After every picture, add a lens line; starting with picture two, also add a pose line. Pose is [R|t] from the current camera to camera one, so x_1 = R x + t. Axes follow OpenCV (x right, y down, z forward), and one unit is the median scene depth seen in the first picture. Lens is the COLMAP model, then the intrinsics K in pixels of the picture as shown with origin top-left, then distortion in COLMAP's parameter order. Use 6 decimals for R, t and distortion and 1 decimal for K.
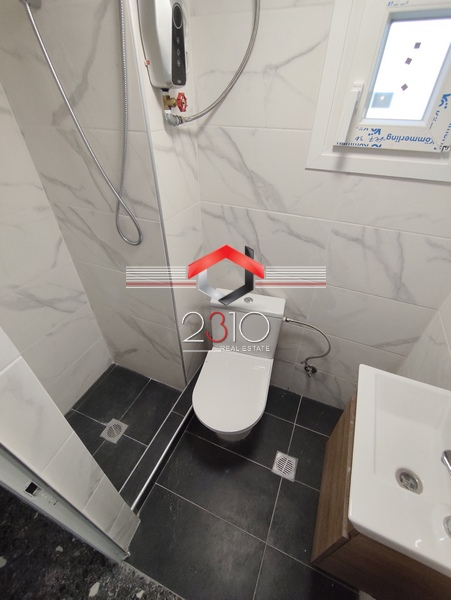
lens RADIAL K [[266.8, 0, 229.7], [0, 266.8, 308.3], [0, 0, 1]] dist [-0.007042, 0.004085]
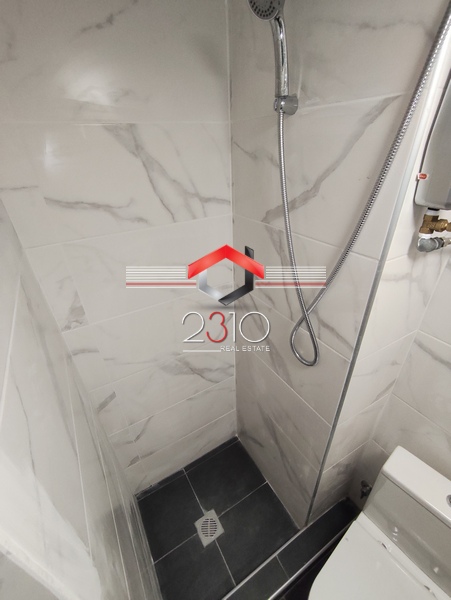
lens RADIAL K [[266.8, 0, 229.2], [0, 266.8, 301.7], [0, 0, 1]] dist [-0.007042, 0.004085]
pose [[0.807736, 0.273205, -0.522418, -0.188311], [-0.341637, 0.939099, -0.037108, -0.322581], [0.480465, 0.208450, 0.851882, 0.207795]]
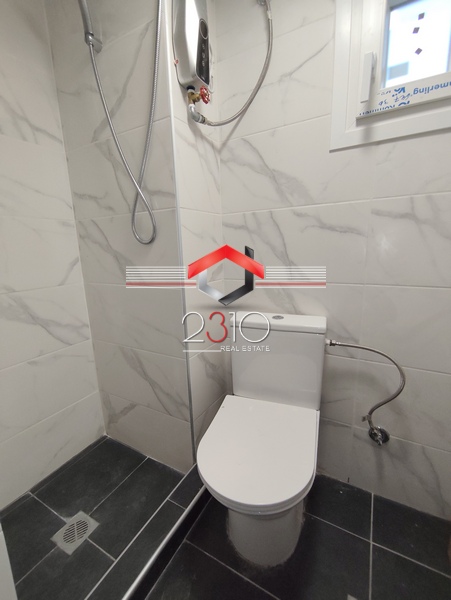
lens RADIAL K [[266.8, 0, 230.4], [0, 266.8, 310.0], [0, 0, 1]] dist [-0.007042, 0.004085]
pose [[0.994244, -0.020731, -0.105114, 0.016963], [-0.029535, 0.890049, -0.454907, 0.393769], [0.102987, 0.455393, 0.884314, 0.347485]]
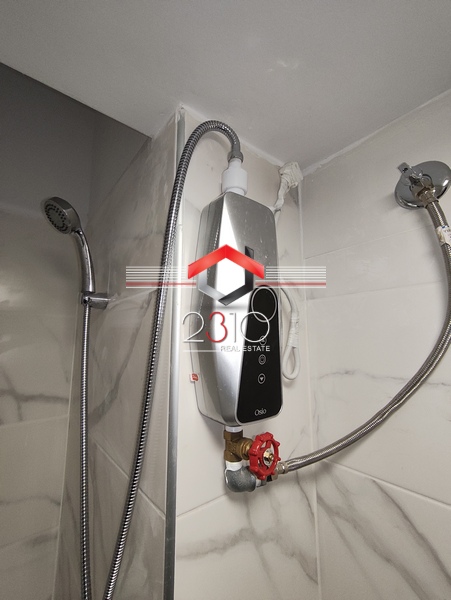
lens RADIAL K [[266.8, 0, 229.4], [0, 266.8, 295.3], [0, 0, 1]] dist [-0.007042, 0.004085]
pose [[0.888020, -0.084488, -0.451975, -0.023534], [-0.275008, 0.690186, -0.669339, -0.514192], [0.368498, 0.718683, 0.589664, 0.455649]]
